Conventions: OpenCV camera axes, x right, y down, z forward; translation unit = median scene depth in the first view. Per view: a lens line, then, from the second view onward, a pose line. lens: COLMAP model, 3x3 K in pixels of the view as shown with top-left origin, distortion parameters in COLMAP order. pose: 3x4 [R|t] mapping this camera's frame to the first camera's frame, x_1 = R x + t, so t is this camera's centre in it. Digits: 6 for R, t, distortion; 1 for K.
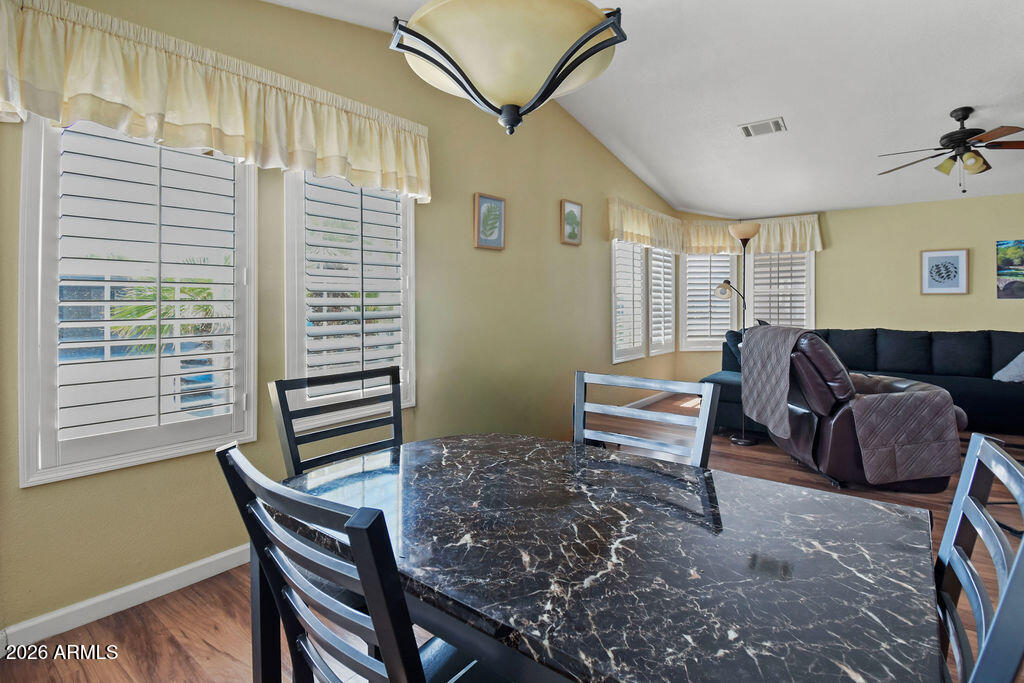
lens RADIAL K [[497.4, 0, 525.0], [0, 497.4, 297.7], [0, 0, 1]] dist [0.025445, -0.033675]
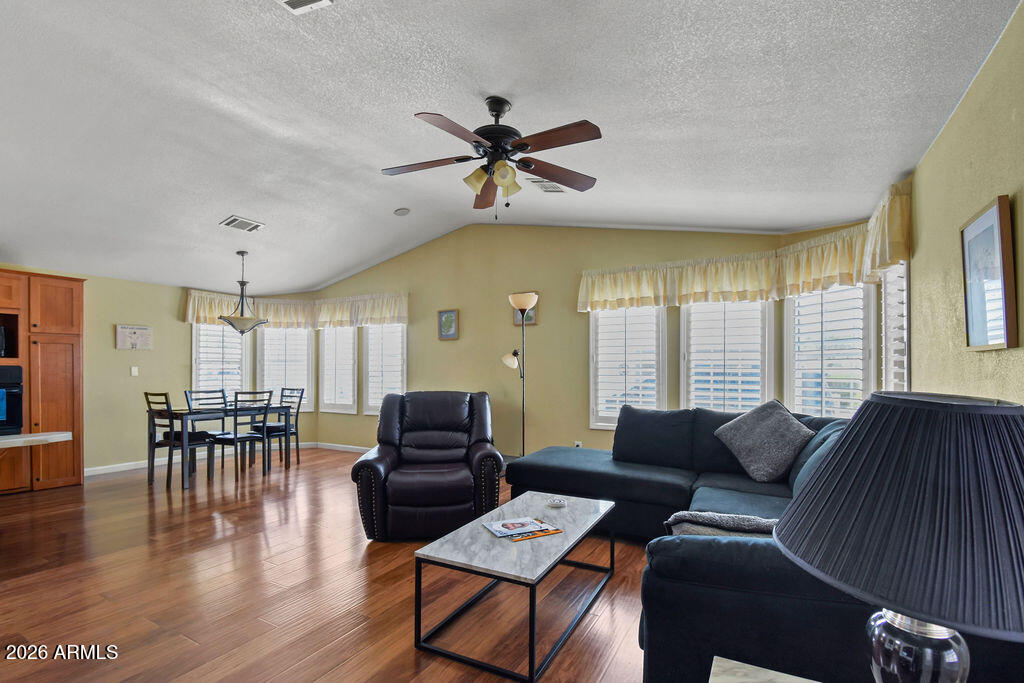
lens RADIAL K [[481.8, 0, 501.9], [0, 481.8, 365.2], [0, 0, 1]] dist [0.012865, -0.024833]
pose [[0.130719, -0.005614, -0.991404, 1.405649], [0.012083, 0.999919, -0.004069, 0.001514], [0.991346, -0.011448, 0.130776, 0.819464]]
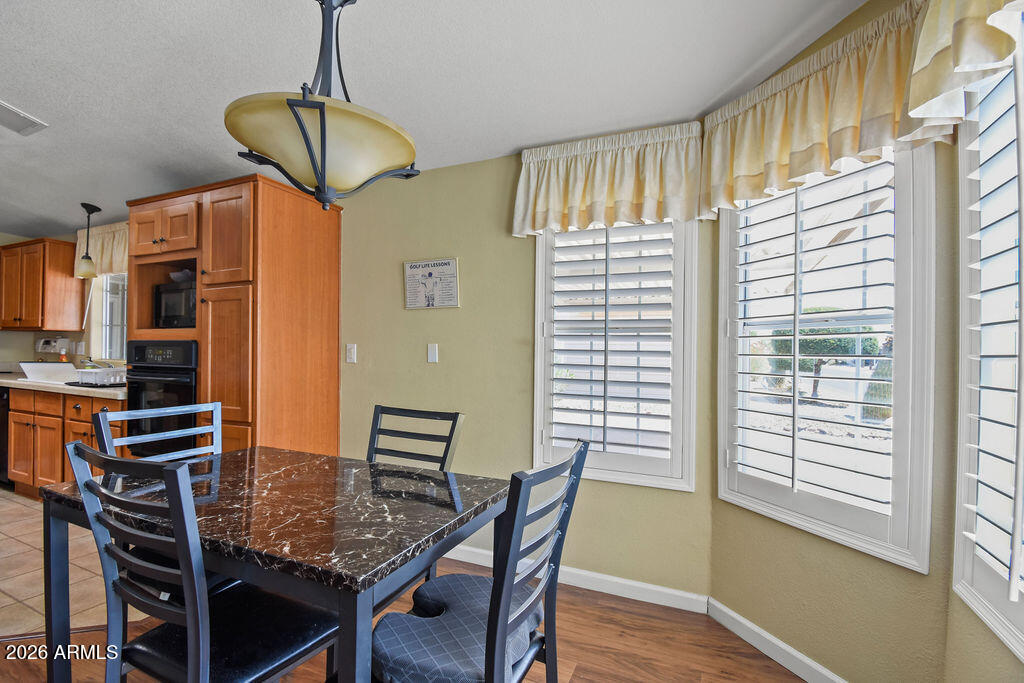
lens RADIAL K [[471.2, 0, 507.0], [0, 471.2, 348.0], [0, 0, 1]] dist [0.001046, -0.015741]
pose [[-0.971942, -0.011553, -0.234939, -0.053554], [-0.007139, 0.999782, -0.019631, 0.005268], [0.235114, -0.017403, -0.971812, 0.618513]]
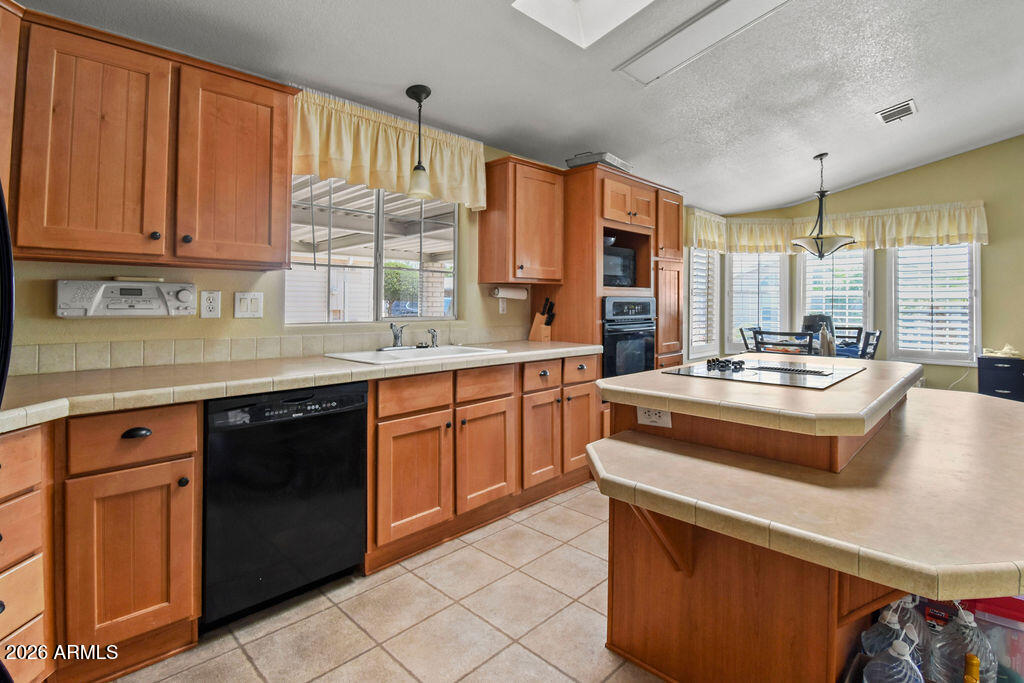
lens RADIAL K [[497.4, 0, 525.0], [0, 497.4, 297.7], [0, 0, 1]] dist [0.025445, -0.033675]
pose [[-0.109232, -0.004267, -0.994007, 1.148072], [0.006432, 0.999967, -0.004999, -0.010920], [0.993995, -0.006940, -0.109201, -0.241639]]
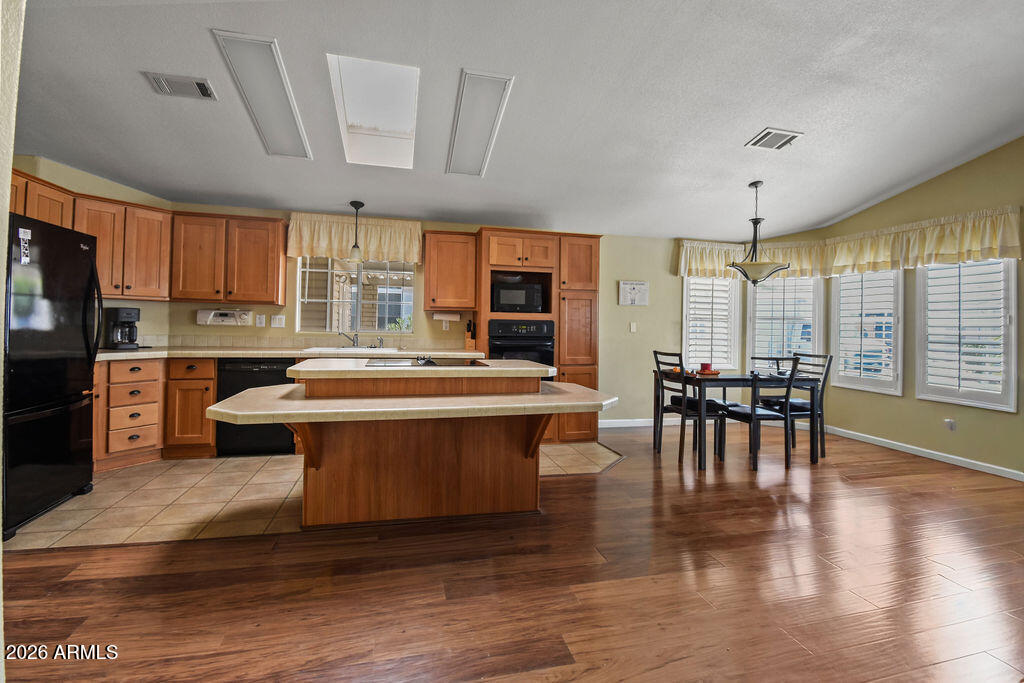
lens RADIAL K [[466.5, 0, 514.5], [0, 466.5, 317.9], [0, 0, 1]] dist [0.021170, -0.026345]
pose [[-0.621123, -0.018739, -0.783489, 1.142627], [-0.008243, 0.999815, -0.017378, -0.000841], [0.783670, -0.004336, -0.621162, 0.512503]]
